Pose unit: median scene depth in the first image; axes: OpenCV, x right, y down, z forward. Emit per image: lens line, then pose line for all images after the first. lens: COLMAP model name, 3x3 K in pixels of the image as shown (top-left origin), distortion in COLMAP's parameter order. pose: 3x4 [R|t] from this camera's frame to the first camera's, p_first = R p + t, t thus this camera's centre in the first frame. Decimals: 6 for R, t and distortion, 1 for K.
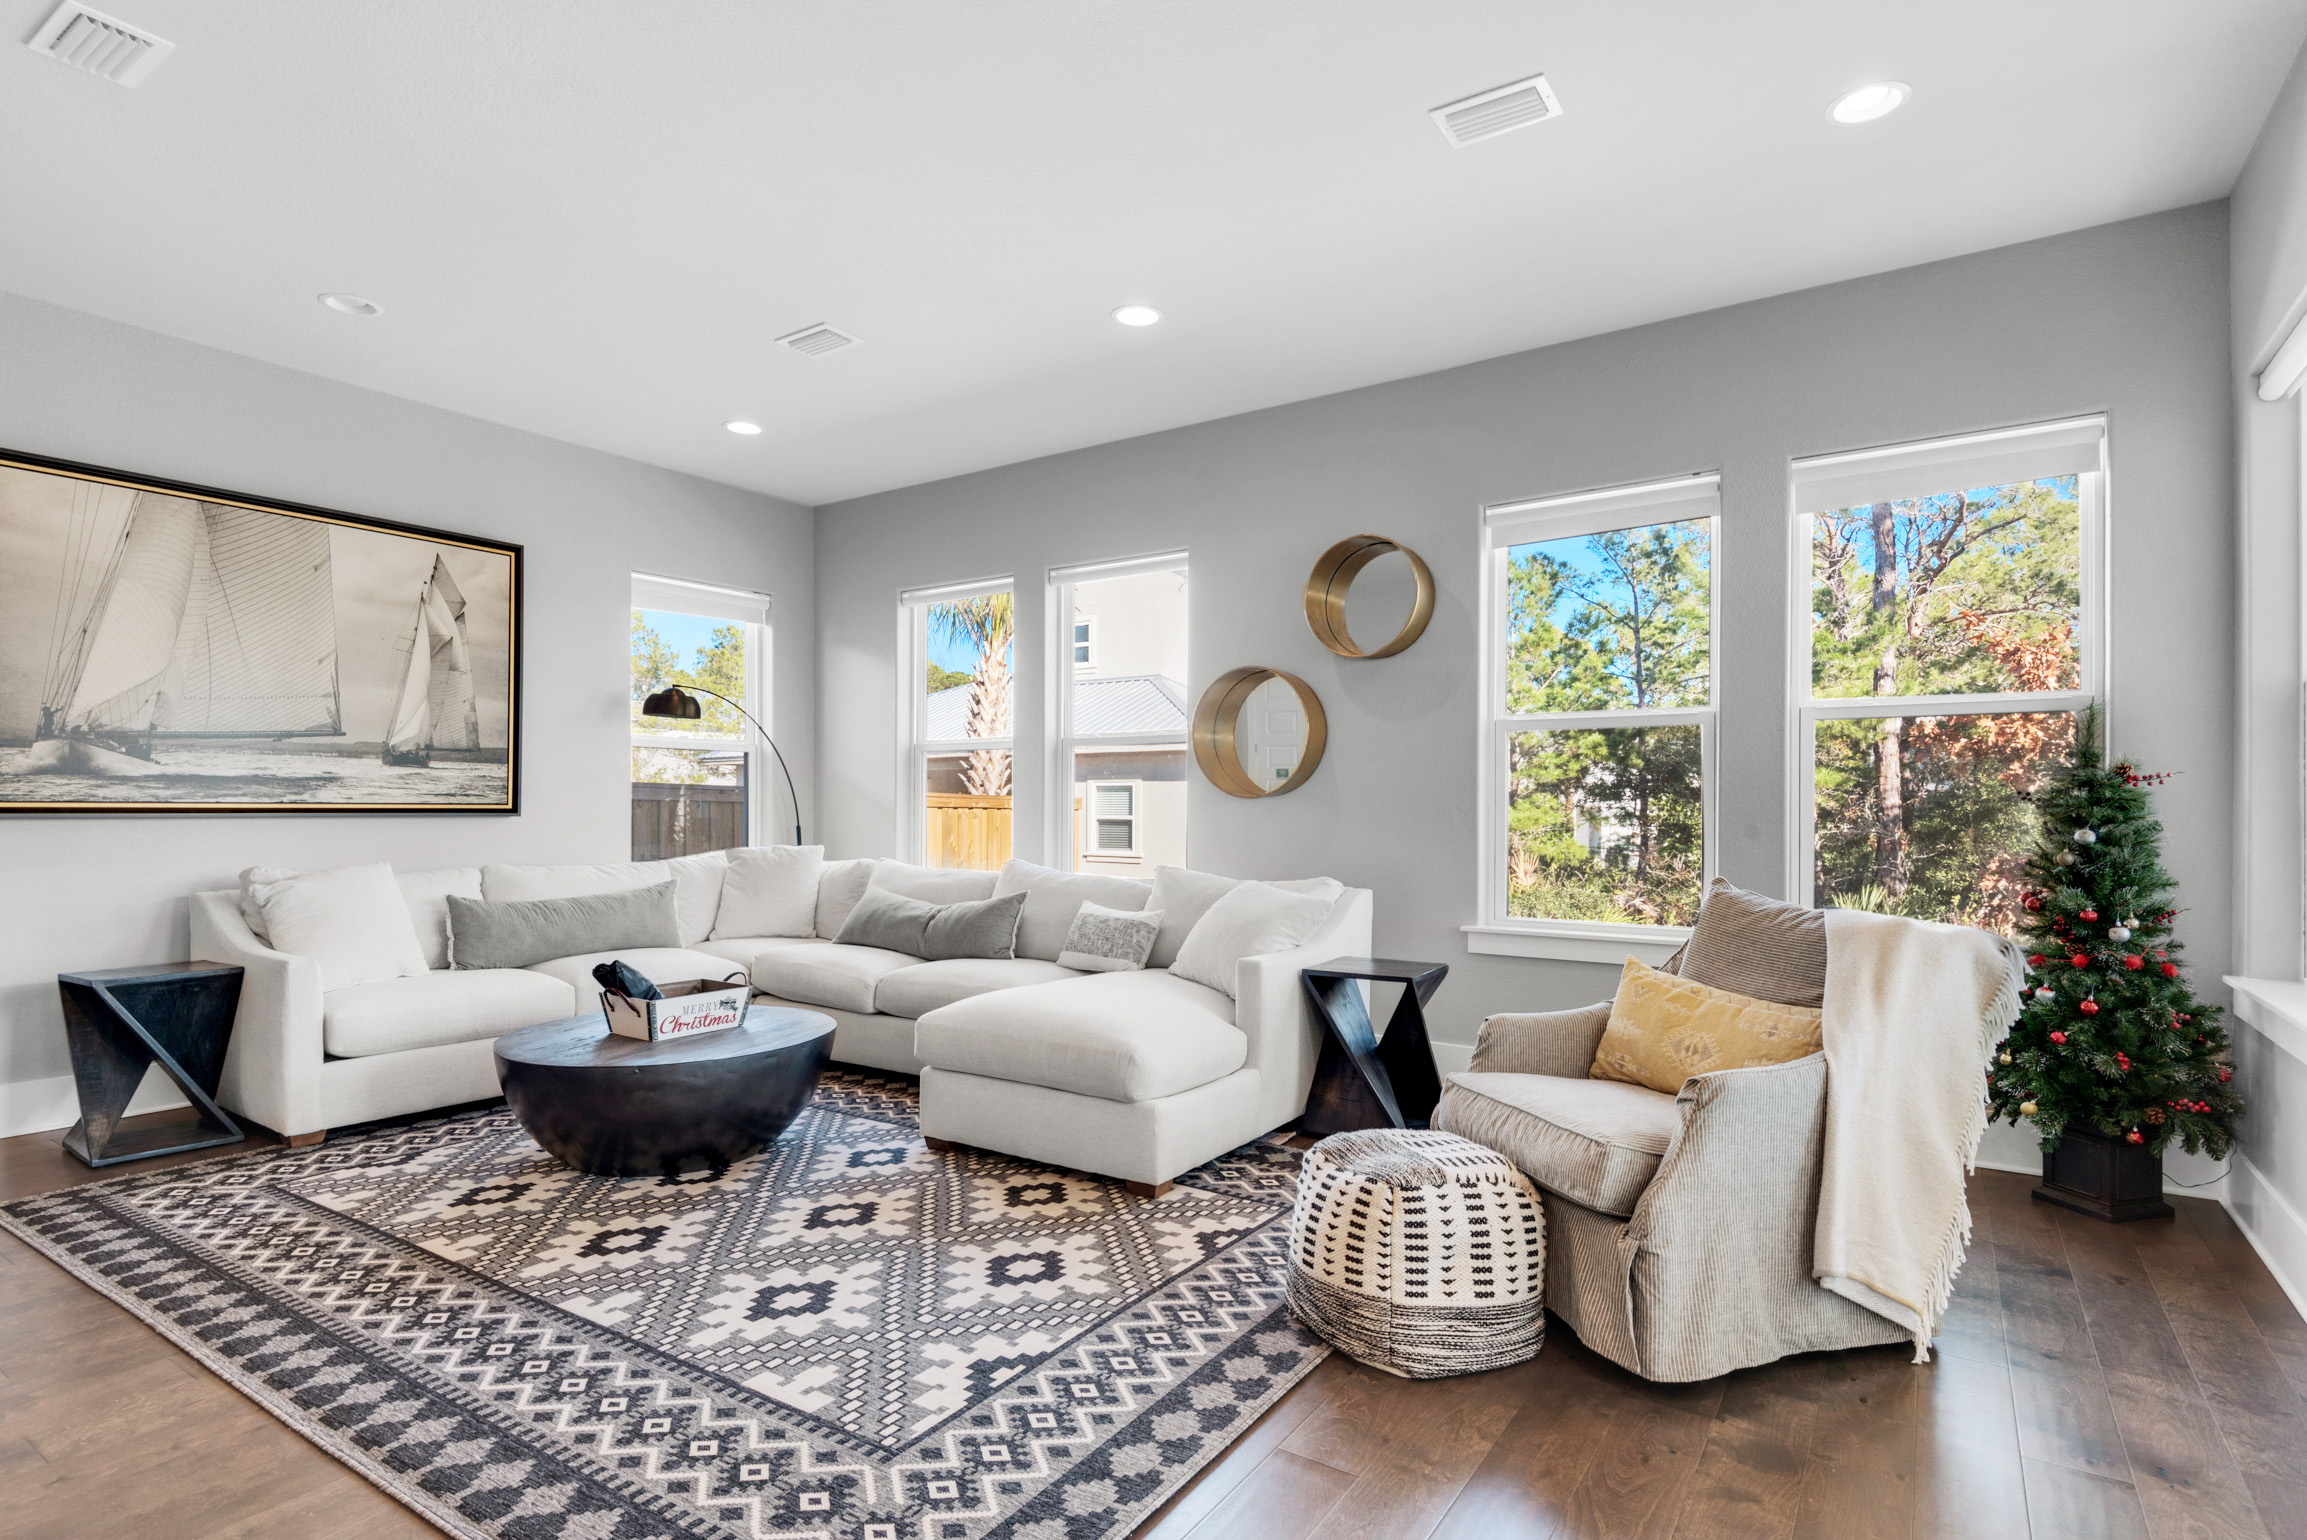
lens RADIAL K [[1121.9, 0, 1191.0], [0, 1121.9, 808.1], [0, 0, 1]] dist [-0.003220, -0.004224]
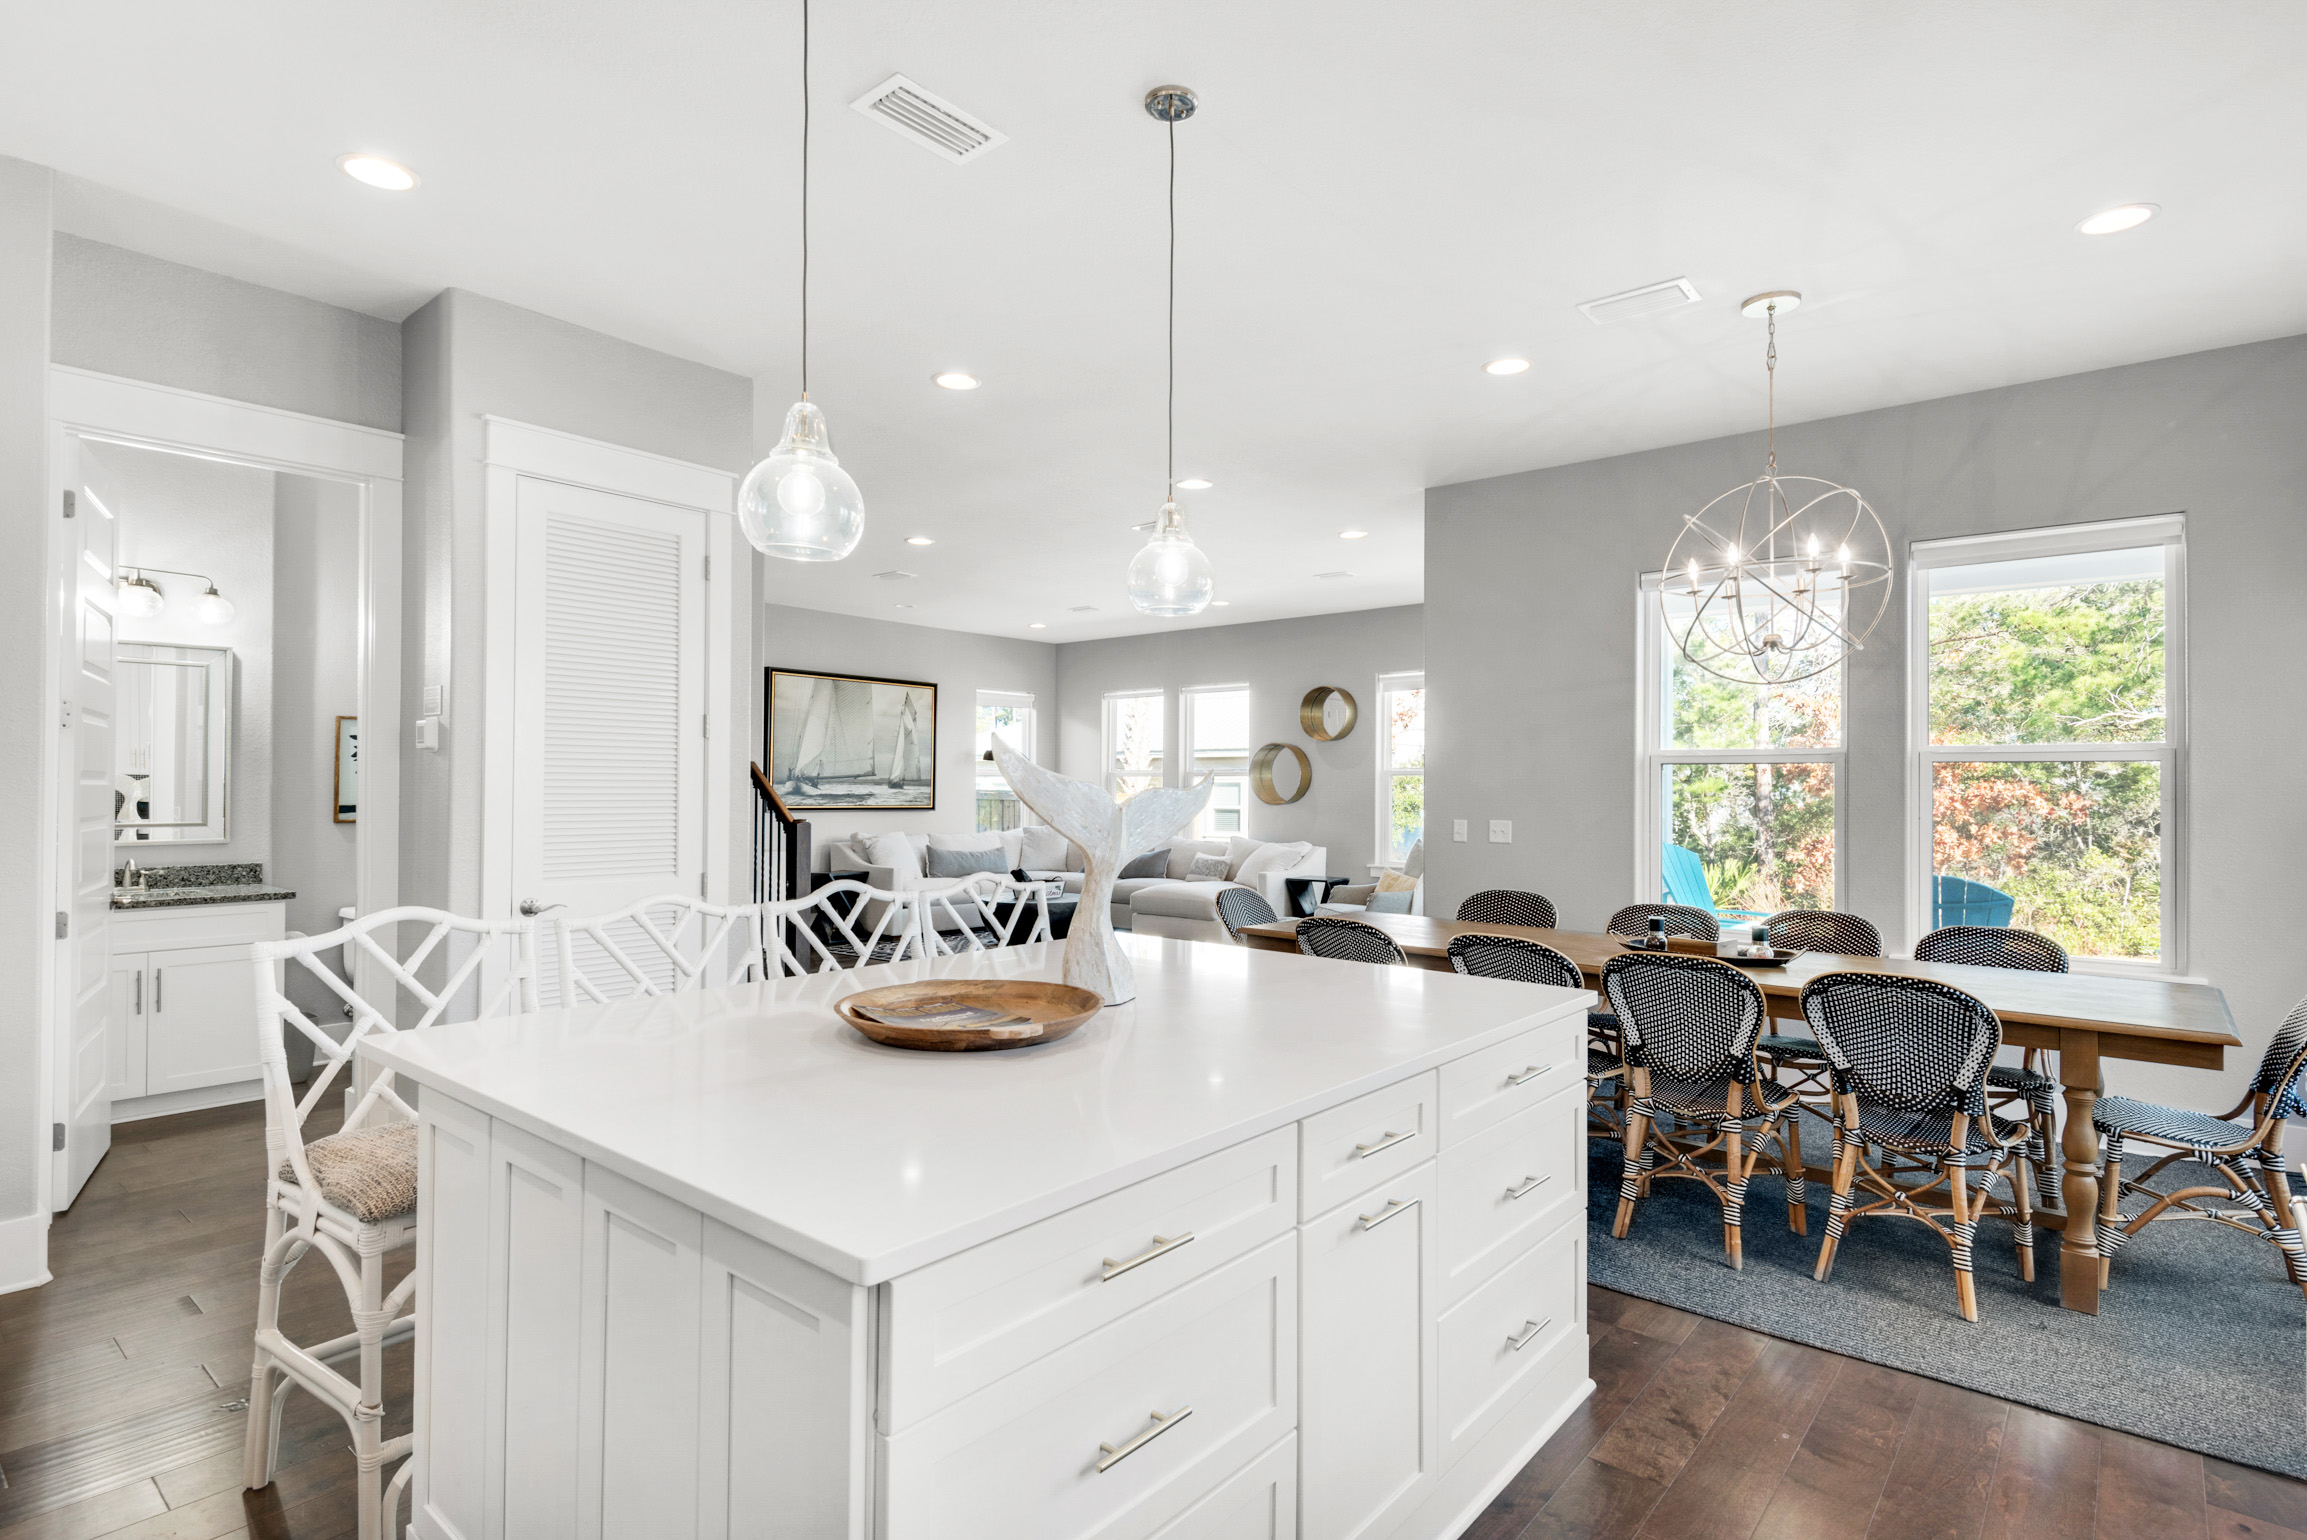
lens RADIAL K [[1159.5, 0, 1193.4], [0, 1159.5, 775.4], [0, 0, 1]] dist [0.009973, -0.000529]
pose [[0.993244, 0.003656, -0.115989, 0.163659], [-0.005234, 0.999898, -0.013306, -0.037717], [0.115929, 0.013823, 0.993161, -1.294359]]
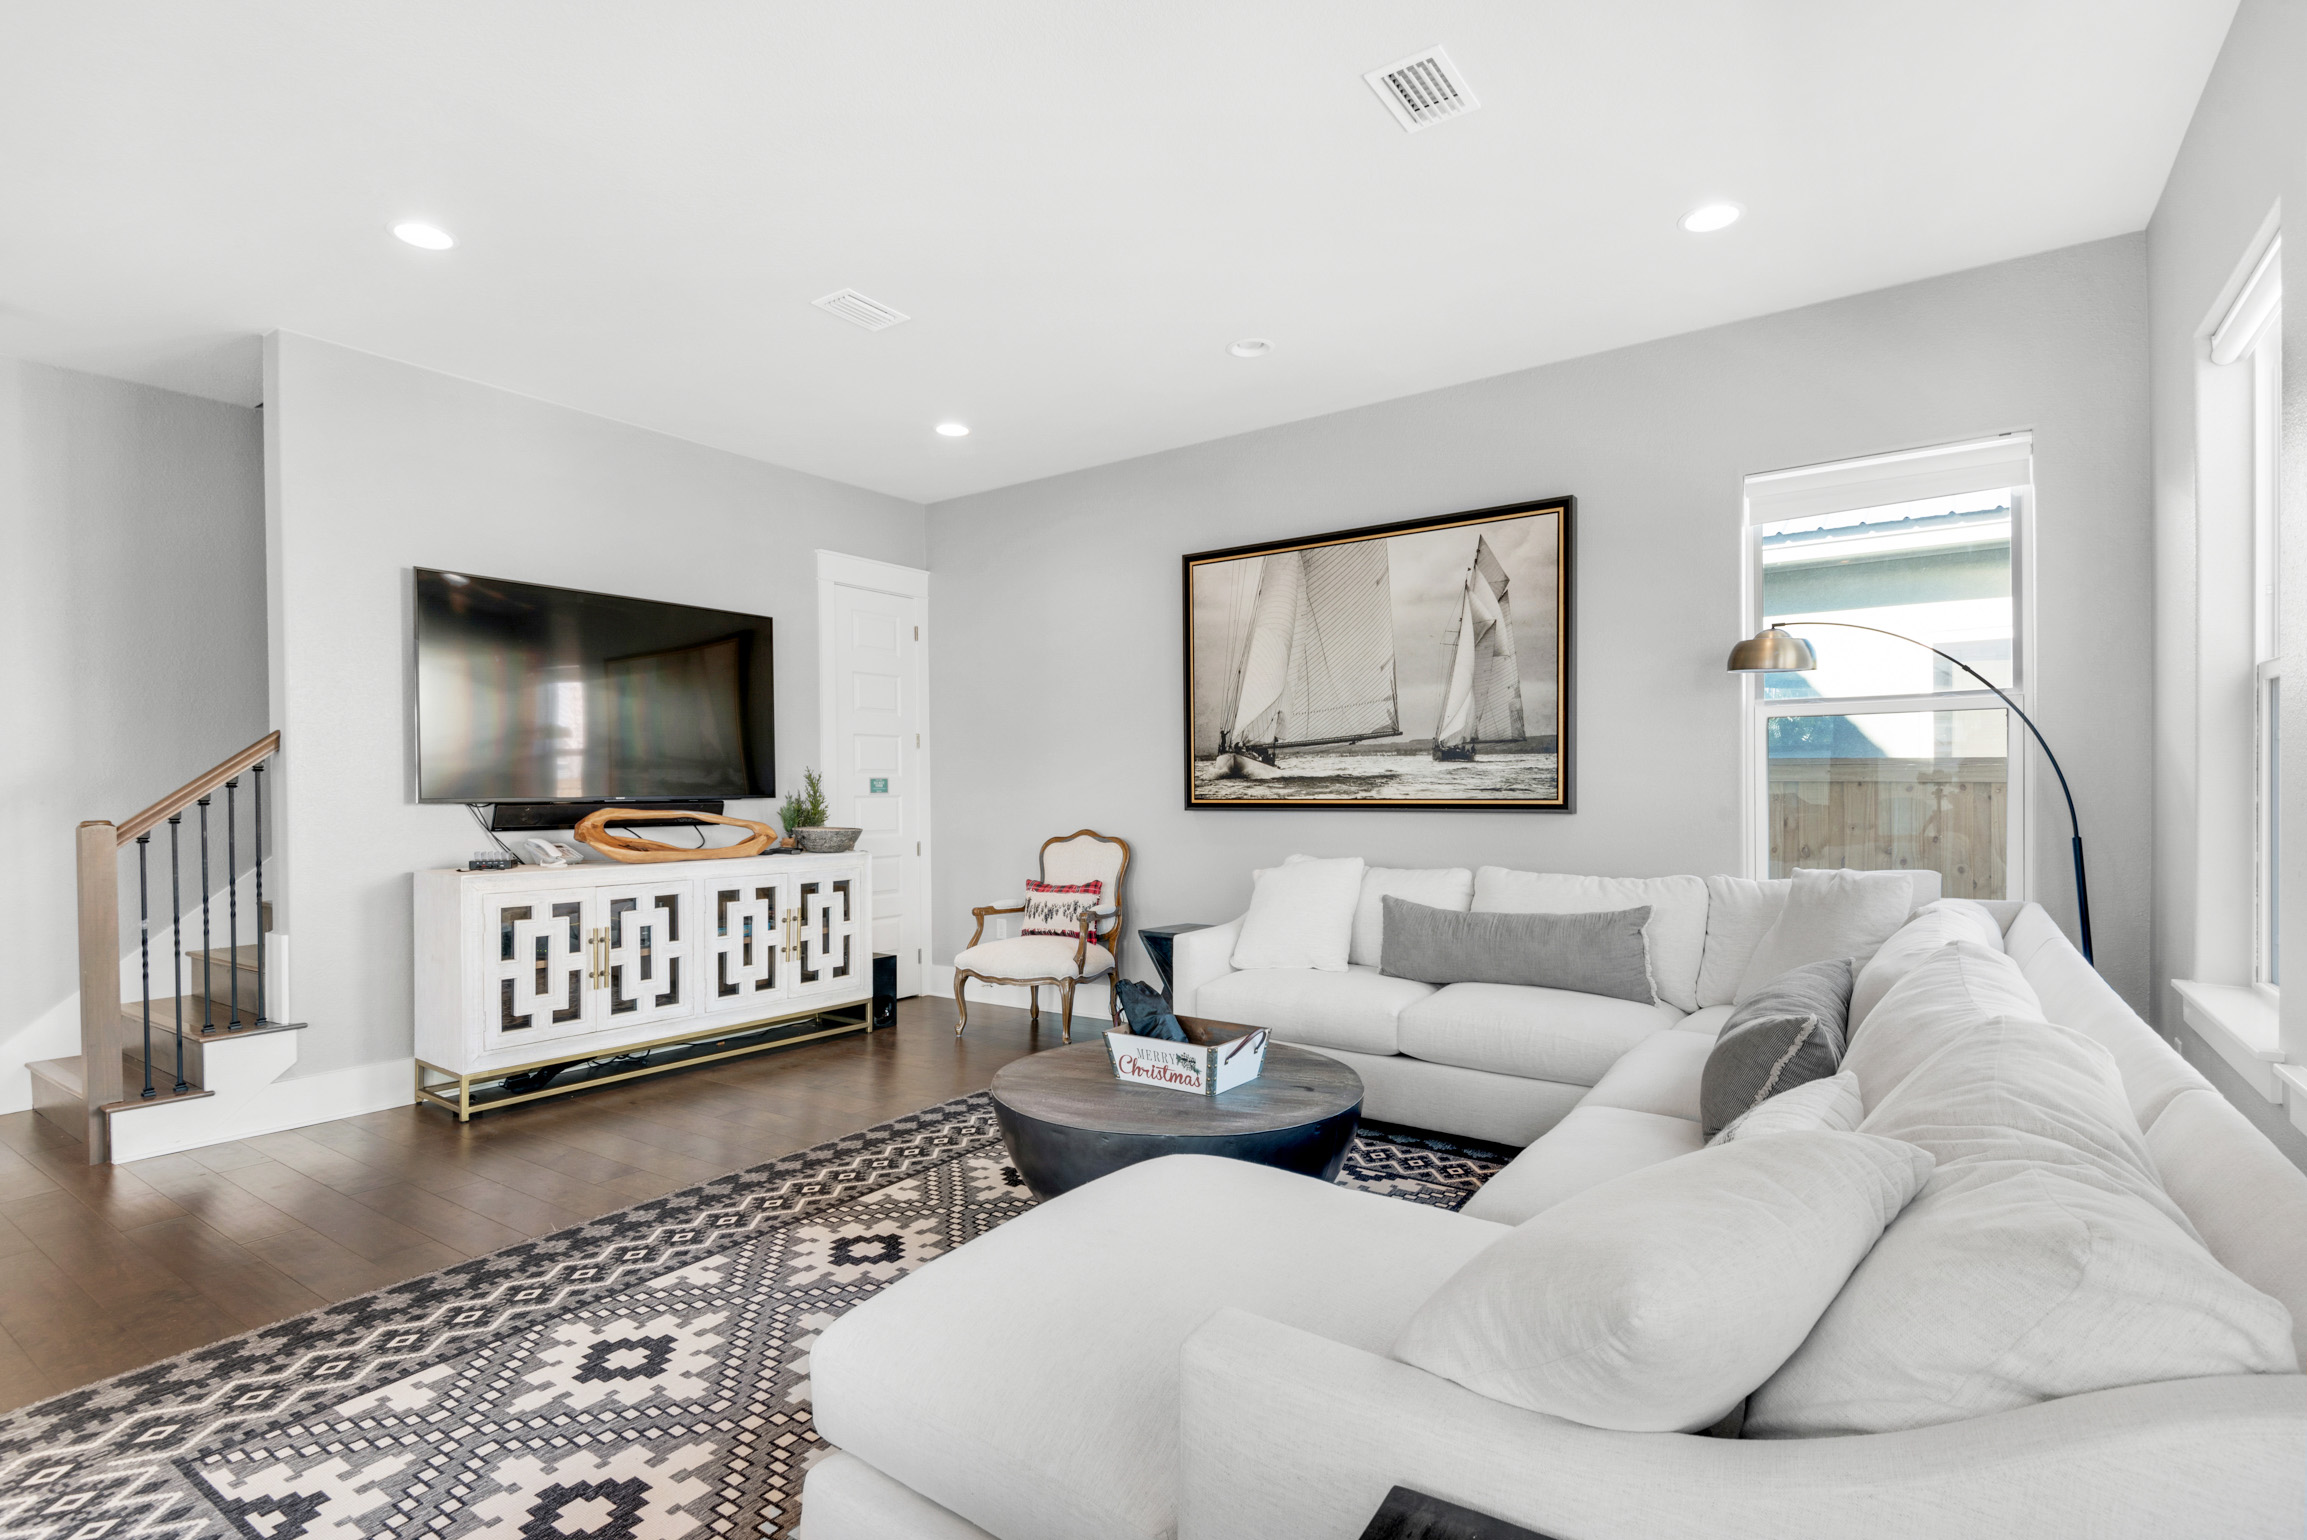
lens RADIAL K [[1121.9, 0, 1149.4], [0, 1121.9, 775.3], [0, 0, 1]] dist [-0.003220, -0.004224]
pose [[-0.034862, -0.018087, -0.999228, 0.305505], [0.007229, 0.999806, -0.018349, -0.009378], [0.999366, -0.007864, -0.034725, 0.810802]]
